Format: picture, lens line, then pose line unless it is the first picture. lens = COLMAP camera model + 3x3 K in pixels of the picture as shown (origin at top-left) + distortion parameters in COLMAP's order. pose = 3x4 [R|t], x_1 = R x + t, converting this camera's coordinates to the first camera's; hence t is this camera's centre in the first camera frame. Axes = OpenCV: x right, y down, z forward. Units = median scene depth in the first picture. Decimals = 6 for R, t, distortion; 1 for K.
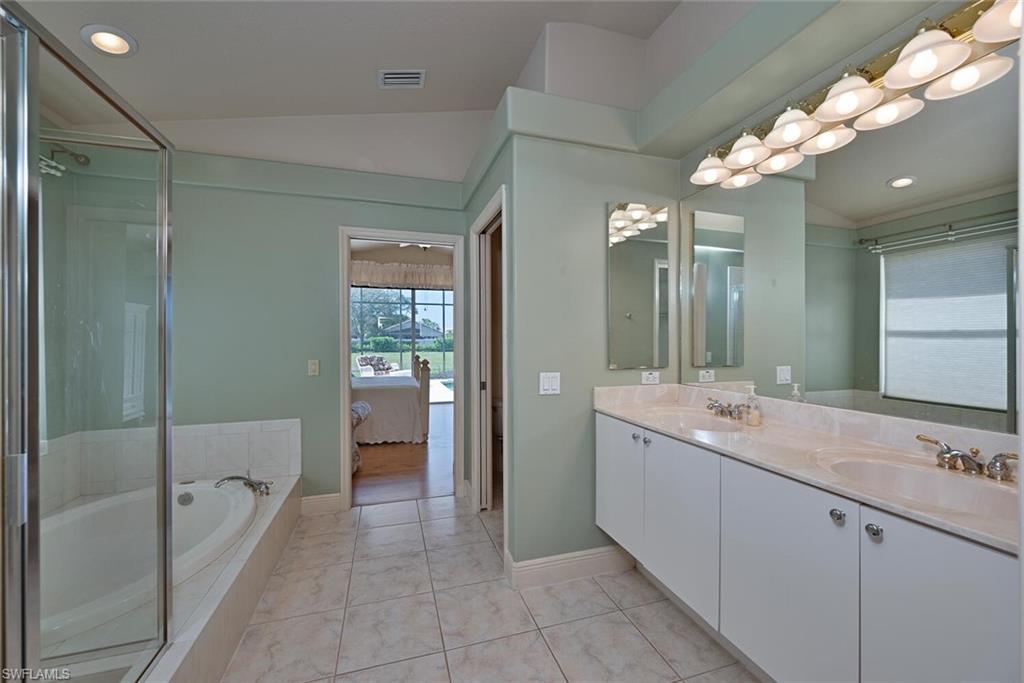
lens RADIAL K [[411.4, 0, 513.4], [0, 411.4, 338.5], [0, 0, 1]] dist [-0.000346, 0.000008]
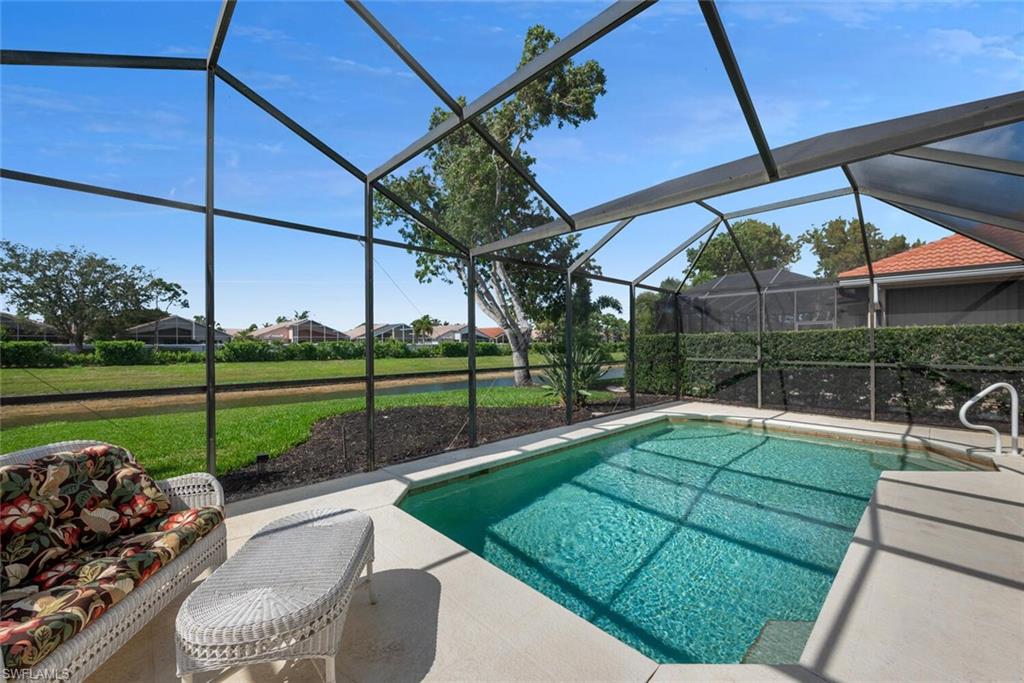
lens RADIAL K [[411.4, 0, 511.9], [0, 411.4, 342.5], [0, 0, 1]] dist [-0.000346, 0.000008]
pose [[0.900725, -0.000968, 0.434389, -0.056189], [0.001275, 0.999999, -0.000415, 0.000052], [-0.434388, 0.000928, 0.900725, 0.179337]]
